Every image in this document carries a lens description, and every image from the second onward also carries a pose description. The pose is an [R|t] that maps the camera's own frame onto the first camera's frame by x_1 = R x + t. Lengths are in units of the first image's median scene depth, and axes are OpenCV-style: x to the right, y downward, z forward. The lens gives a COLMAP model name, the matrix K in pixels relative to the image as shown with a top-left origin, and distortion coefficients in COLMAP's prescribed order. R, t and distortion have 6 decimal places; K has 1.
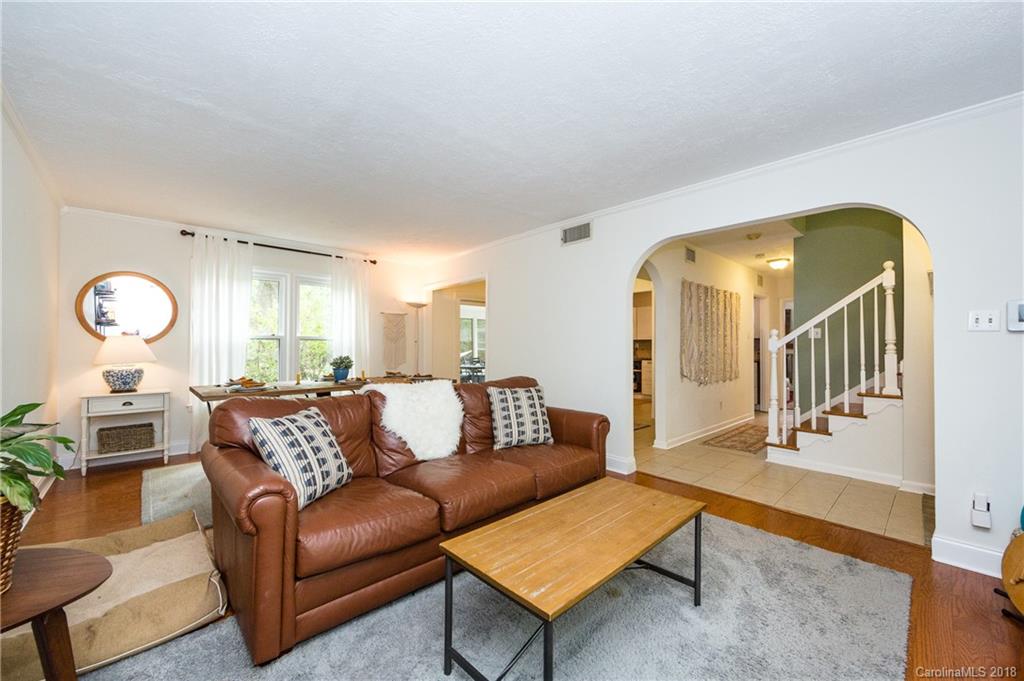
lens RADIAL K [[410.6, 0, 513.5], [0, 410.6, 339.1], [0, 0, 1]] dist [-0.003601, 0.000384]
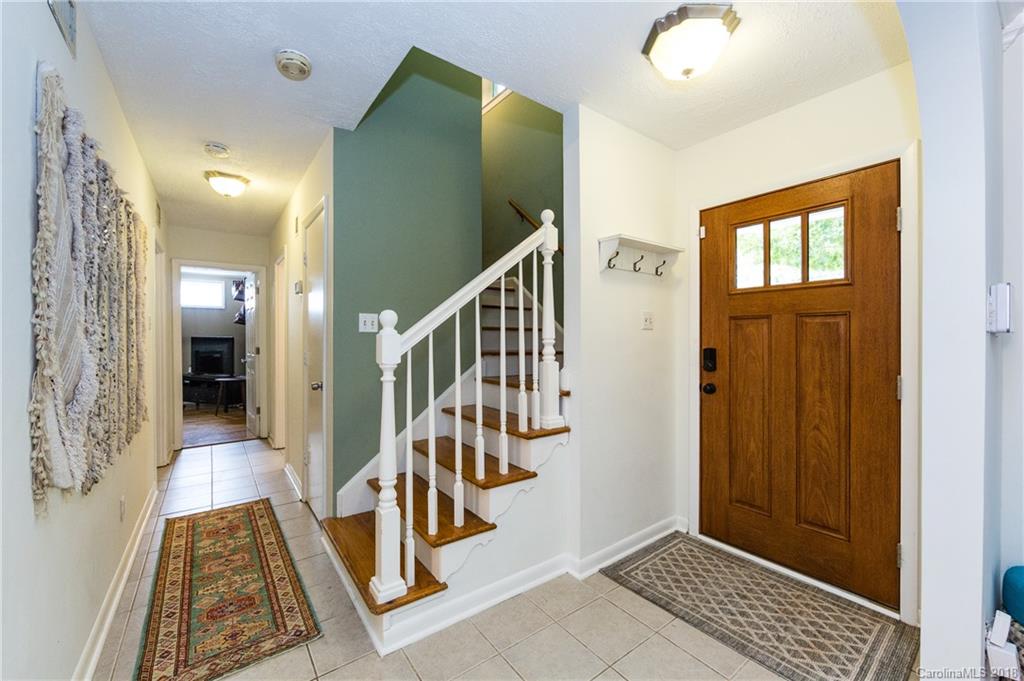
lens RADIAL K [[410.6, 0, 508.3], [0, 410.6, 345.9], [0, 0, 1]] dist [-0.003601, 0.000384]
pose [[0.128058, -0.006808, 0.991743, 0.284206], [-0.011301, 0.999901, 0.008324, 0.006332], [-0.991702, -0.012274, 0.127968, 0.918434]]
